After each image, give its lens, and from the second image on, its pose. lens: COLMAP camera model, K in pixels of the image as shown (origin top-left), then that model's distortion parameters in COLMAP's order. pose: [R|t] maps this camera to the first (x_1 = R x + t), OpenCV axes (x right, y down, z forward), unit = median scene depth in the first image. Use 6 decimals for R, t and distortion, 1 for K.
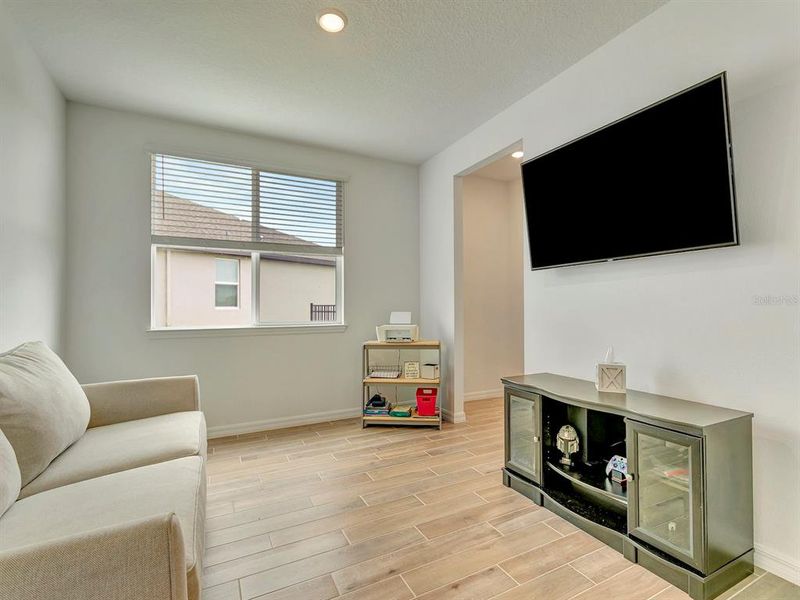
lens RADIAL K [[379.7, 0, 401.1], [0, 379.7, 304.4], [0, 0, 1]] dist [-0.000120, 0.000041]
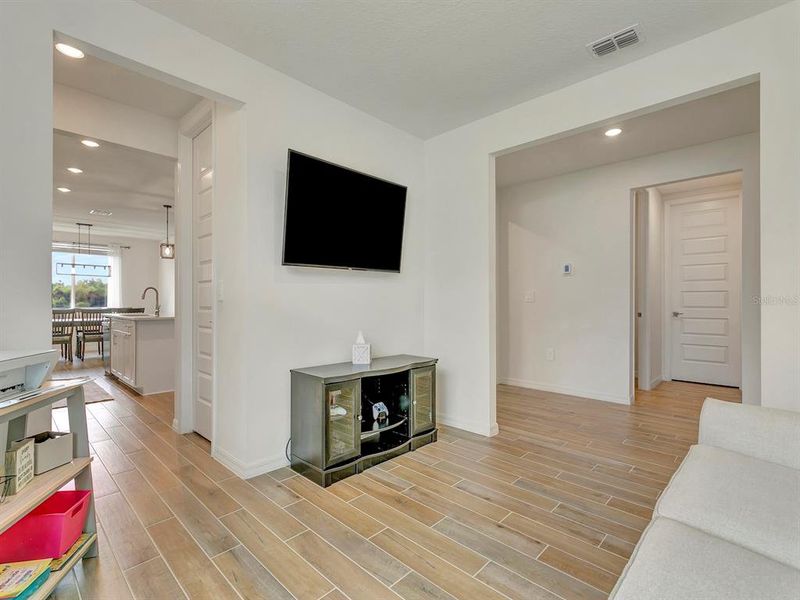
lens RADIAL K [[379.7, 0, 401.1], [0, 379.7, 304.4], [0, 0, 1]] dist [-0.000120, 0.000041]
pose [[-0.325332, -0.003485, 0.945593, -0.855799], [-0.002359, 0.999993, 0.002874, 0.006452], [-0.945597, -0.001295, -0.325338, 1.380177]]
